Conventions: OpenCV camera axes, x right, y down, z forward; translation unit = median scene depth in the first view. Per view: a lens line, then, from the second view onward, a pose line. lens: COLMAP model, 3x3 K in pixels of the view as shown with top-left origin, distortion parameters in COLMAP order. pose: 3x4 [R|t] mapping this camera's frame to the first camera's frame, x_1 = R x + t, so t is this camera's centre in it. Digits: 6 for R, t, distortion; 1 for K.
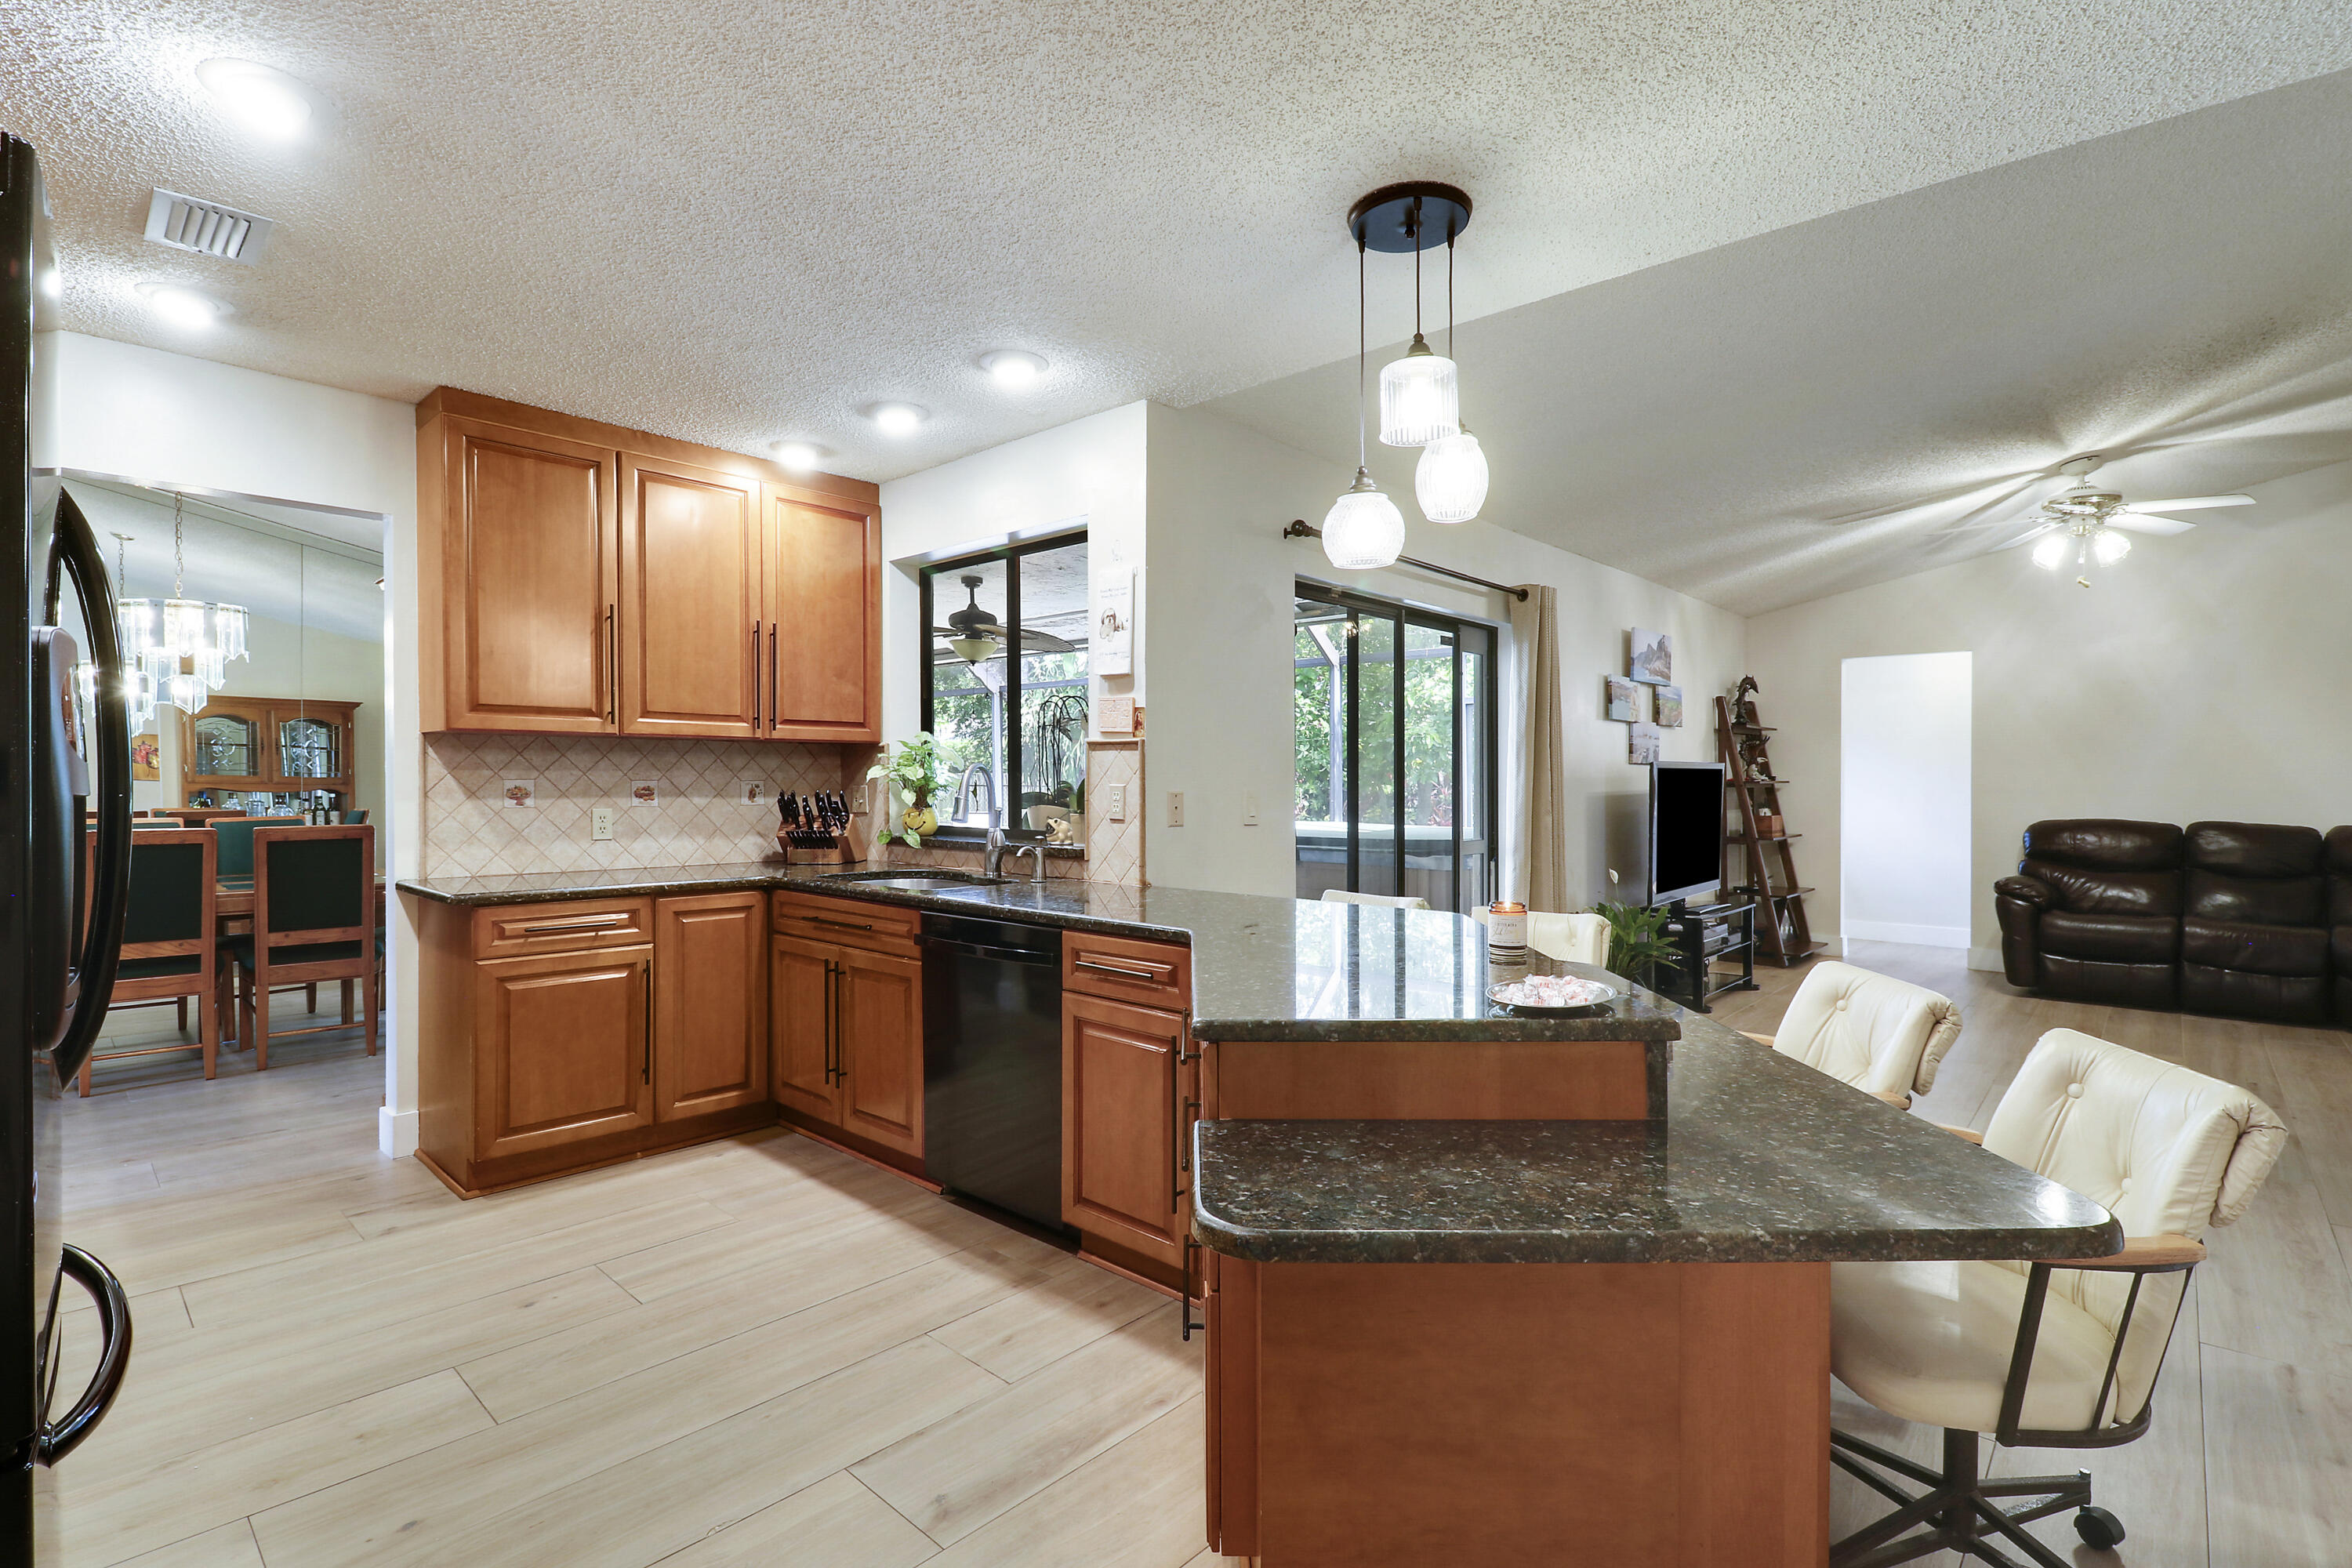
lens RADIAL K [[1099.3, 0, 1202.8], [0, 1099.3, 770.1], [0, 0, 1]] dist [-0.002967, -0.009925]
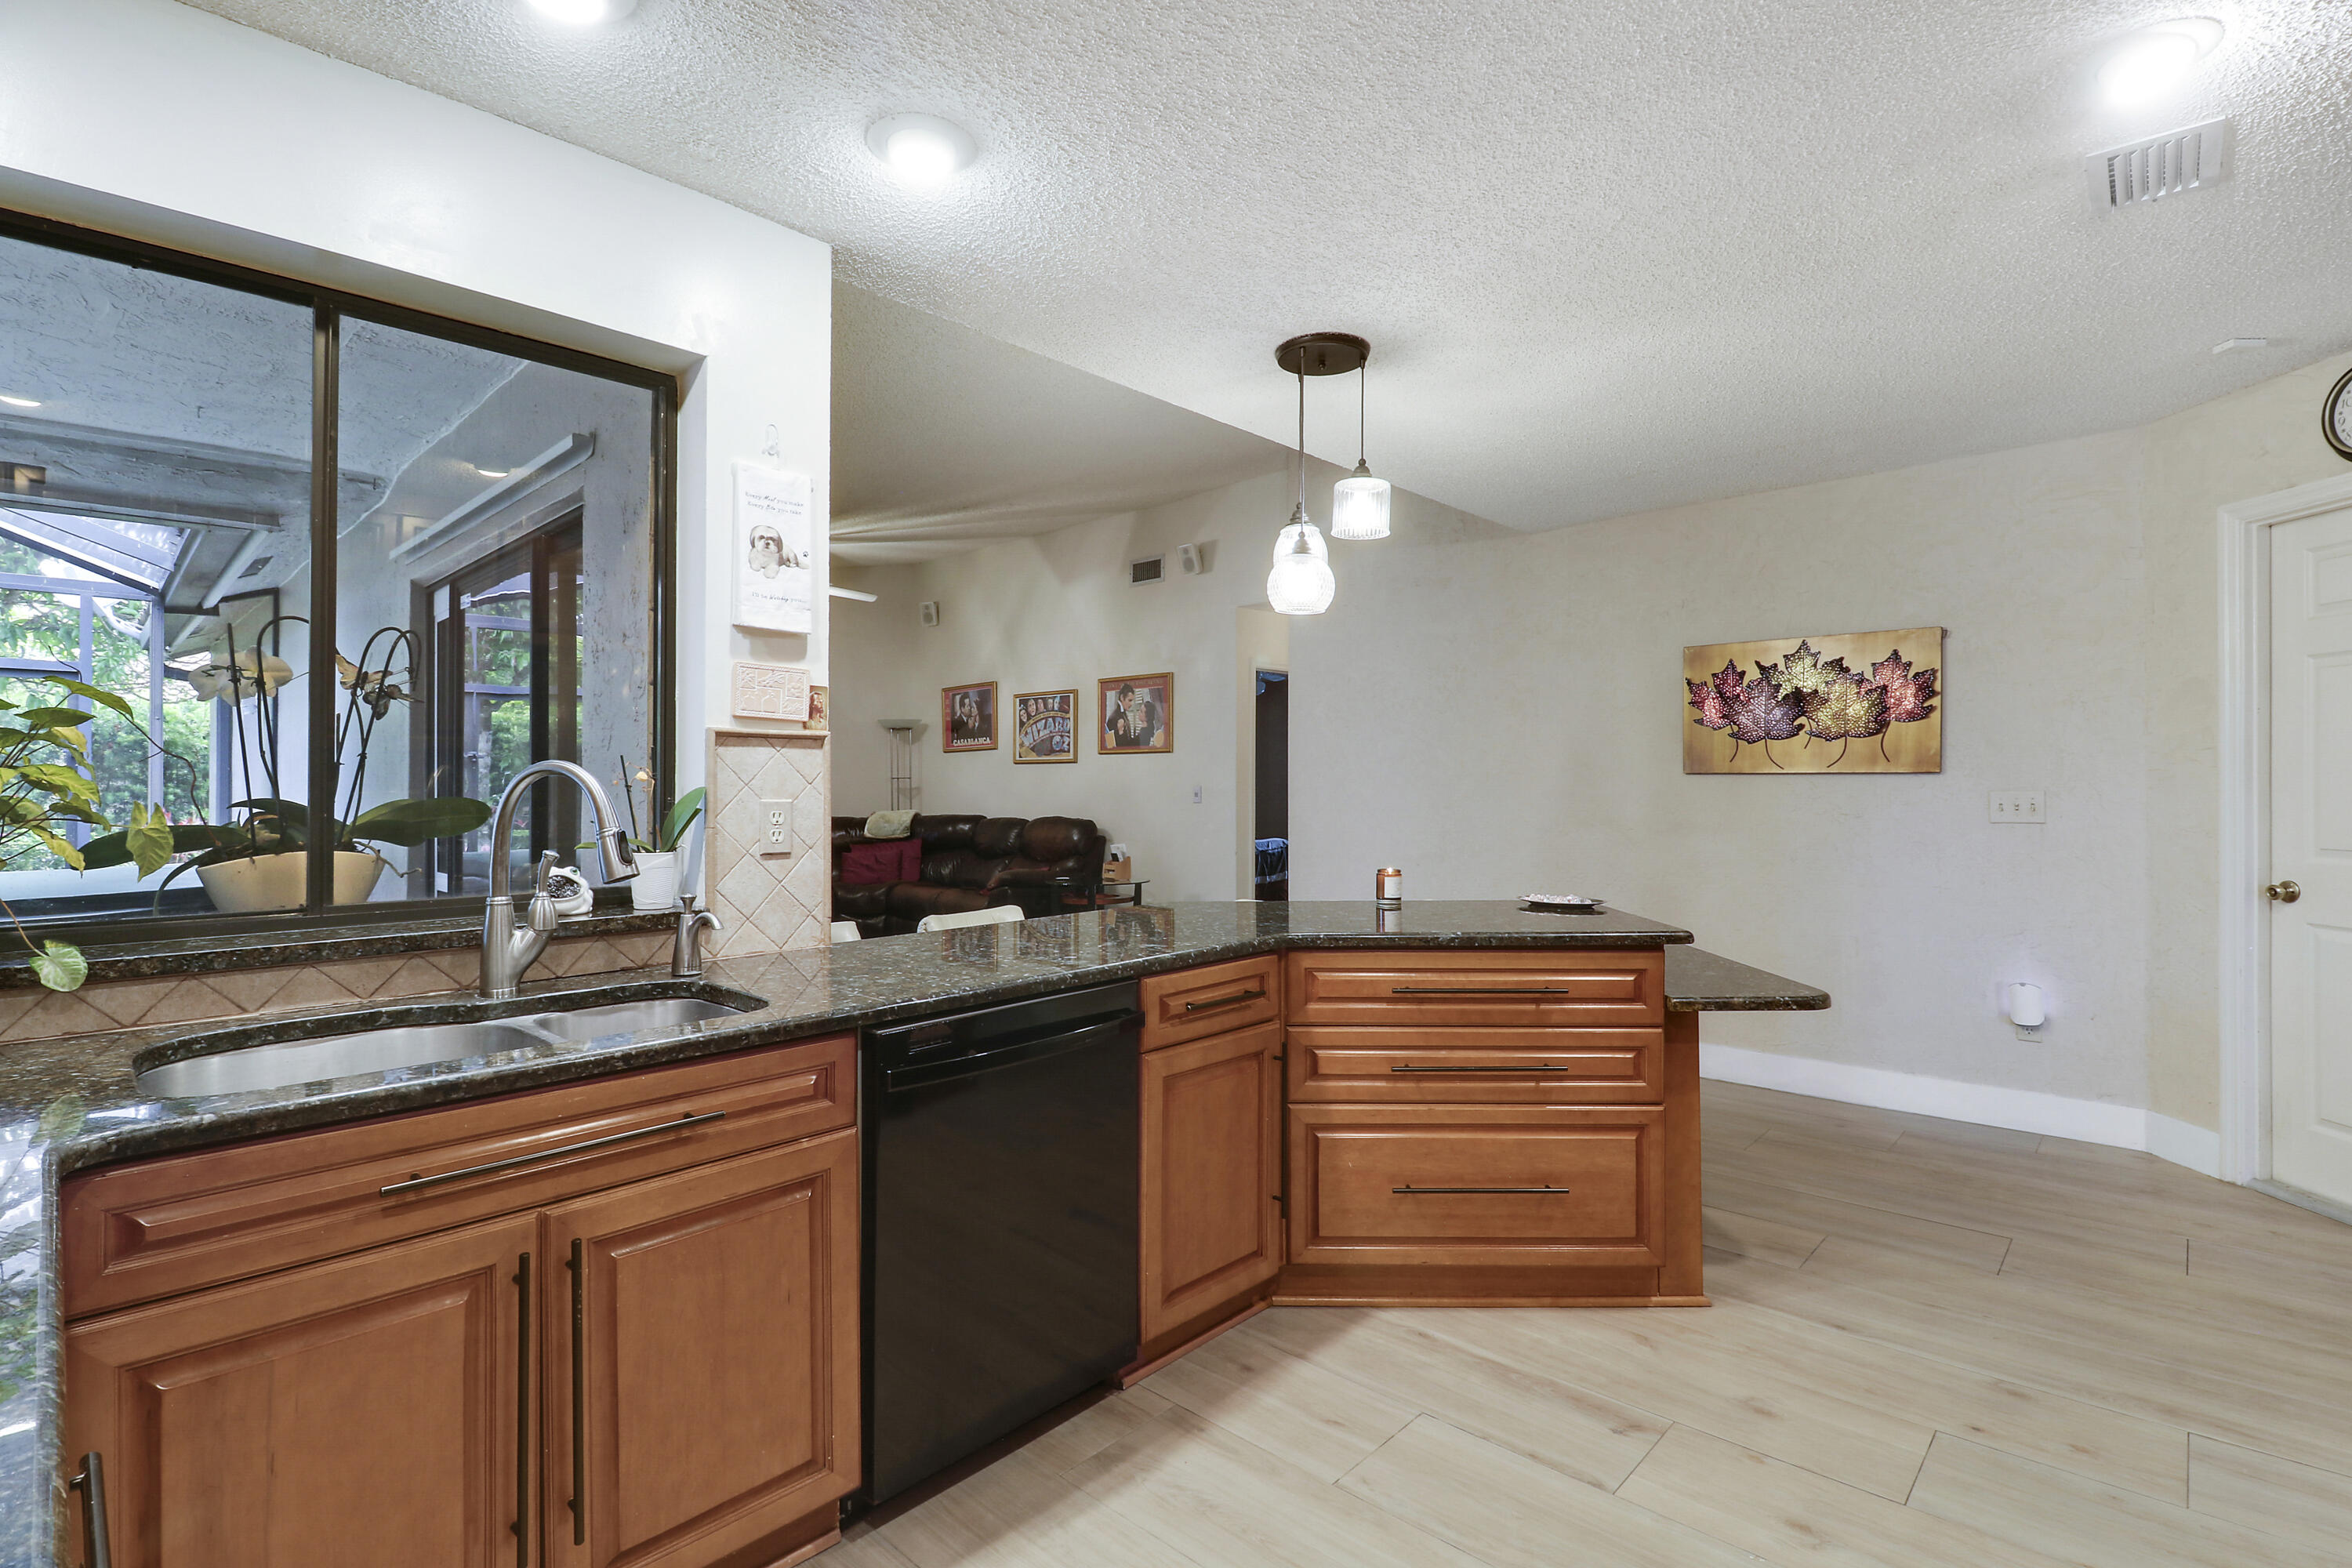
lens RADIAL K [[1099.3, 0, 1169.8], [0, 1099.3, 772.1], [0, 0, 1]] dist [-0.002967, -0.009925]
pose [[0.024076, 0.007992, 0.999678, -0.401452], [-0.004187, 0.999960, -0.007893, 0.000473], [-0.999701, -0.003996, 0.024108, 0.417400]]
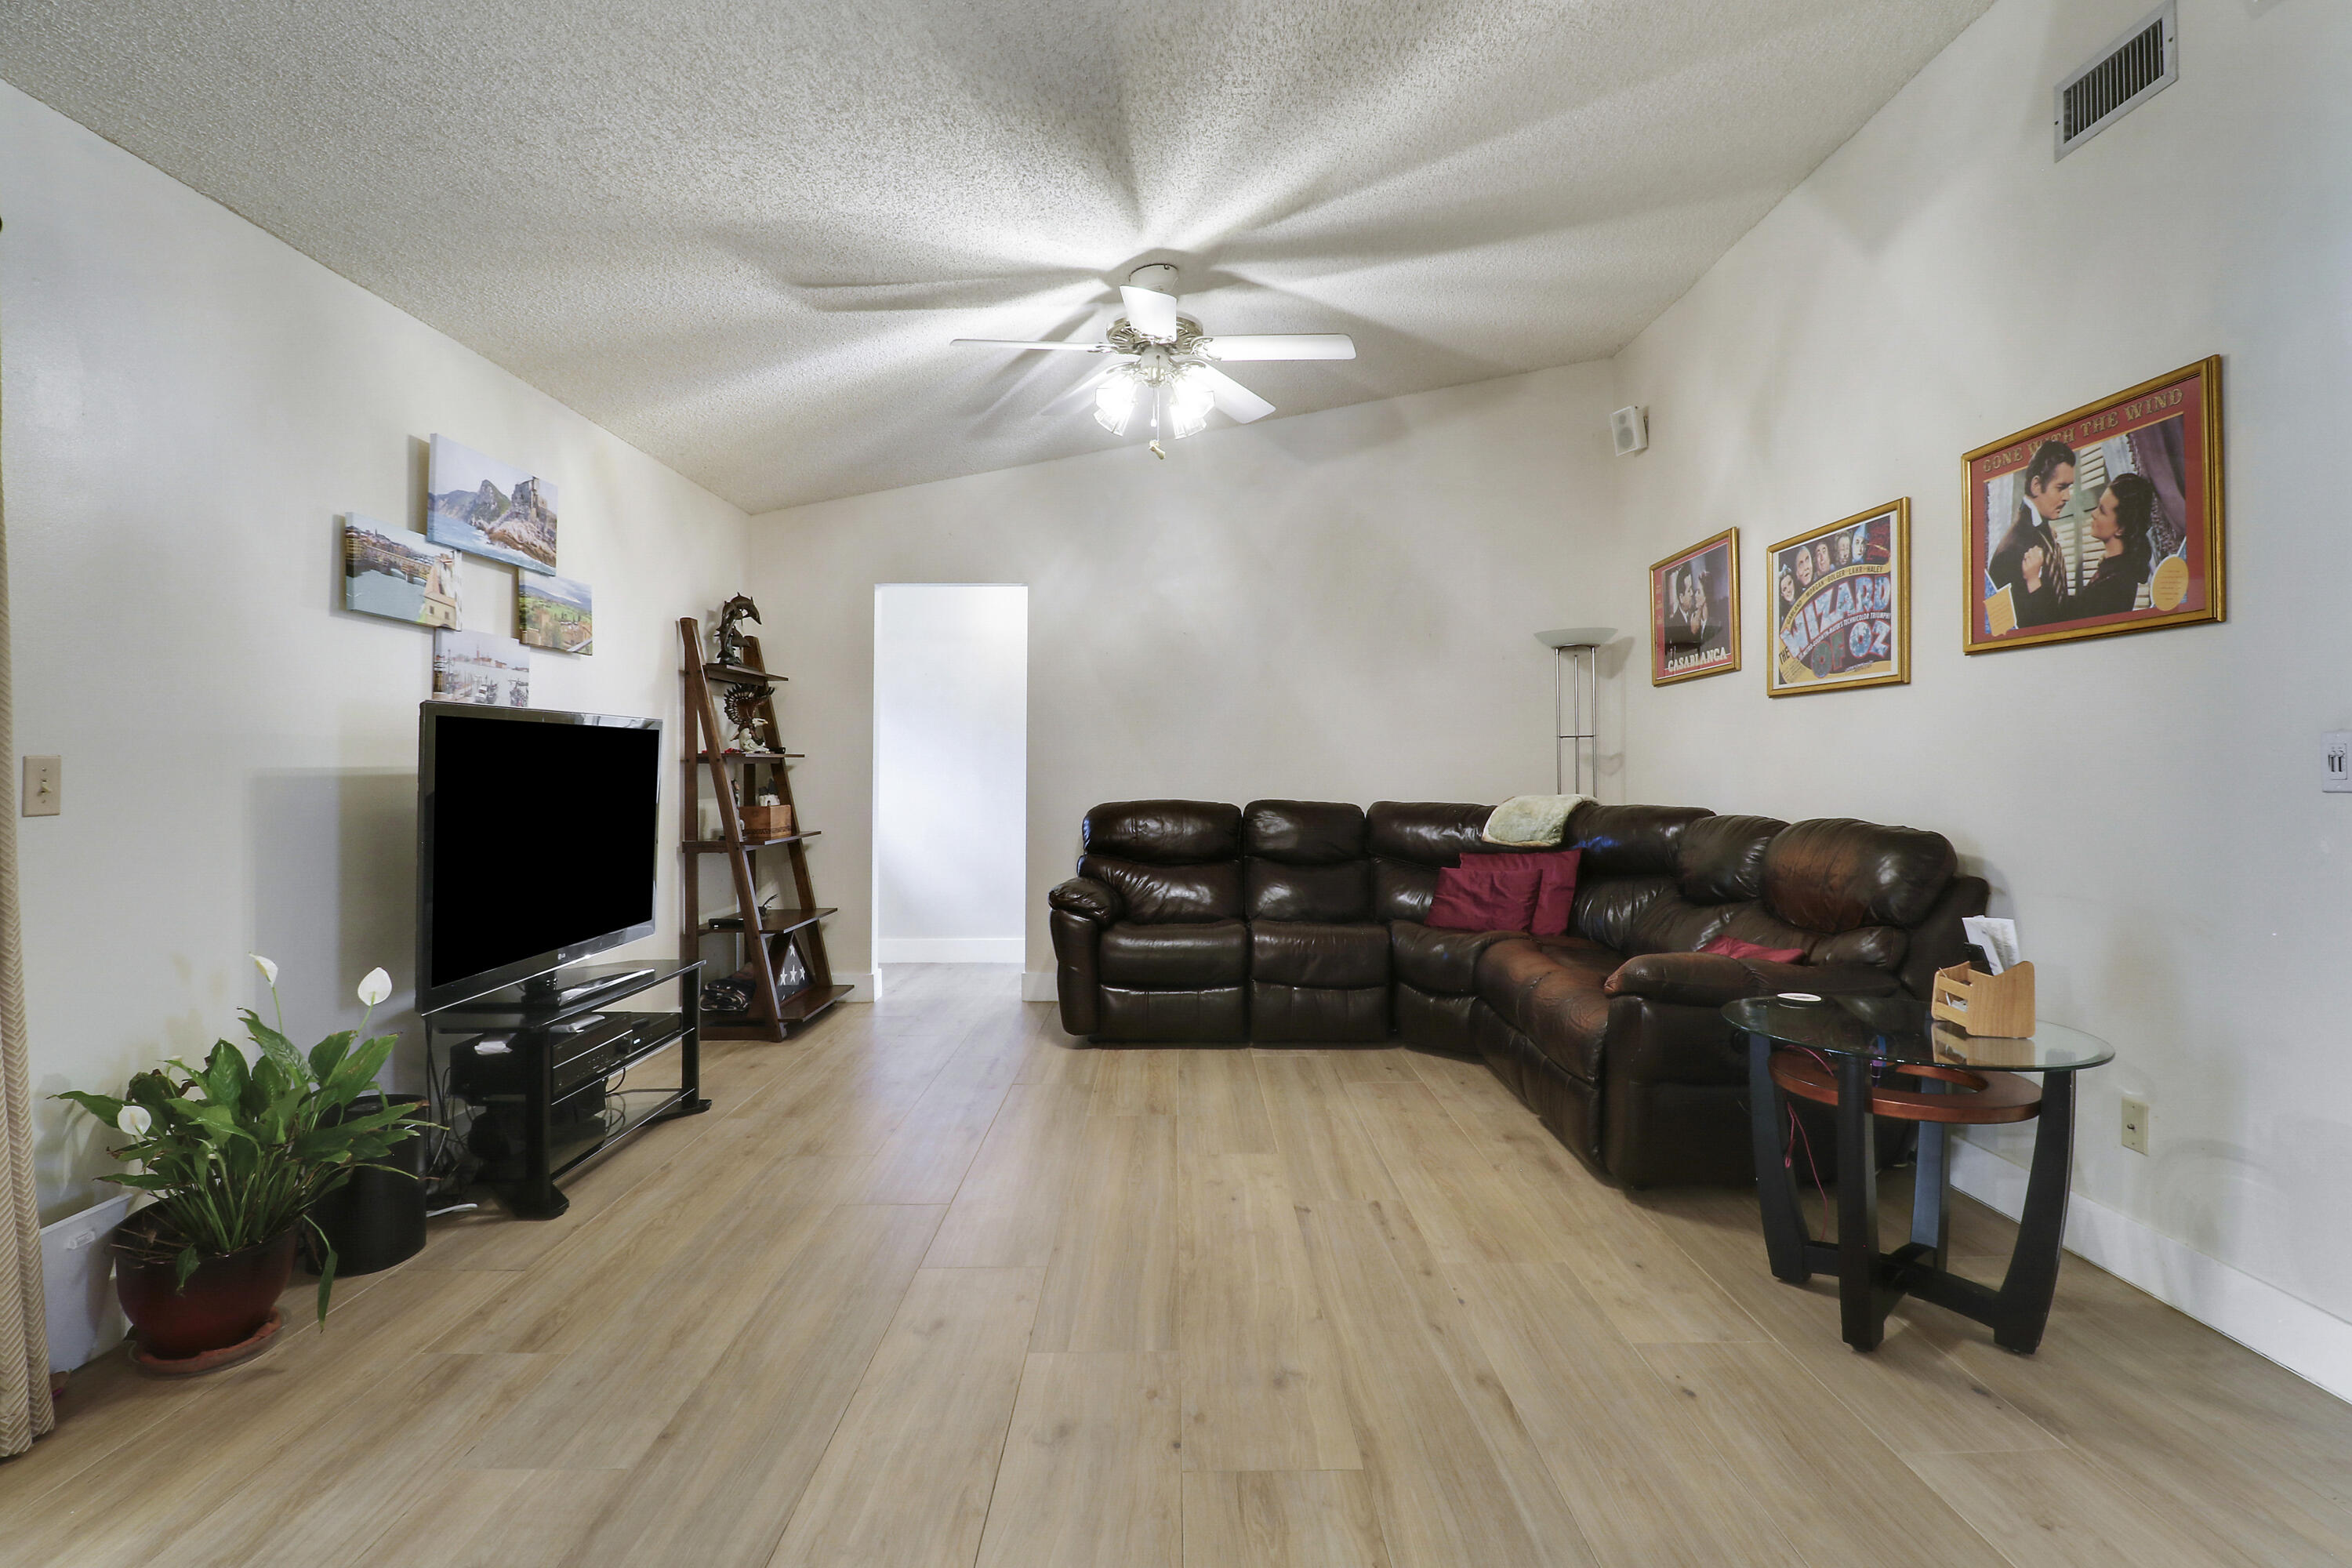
lens RADIAL K [[1099.3, 0, 1205.2], [0, 1099.3, 748.8], [0, 0, 1]] dist [-0.002967, -0.009925]
pose [[0.731039, 0.006436, 0.682305, 0.309921], [-0.001706, 0.999970, -0.007605, 0.014304], [-0.682334, 0.004395, 0.731028, 0.408557]]
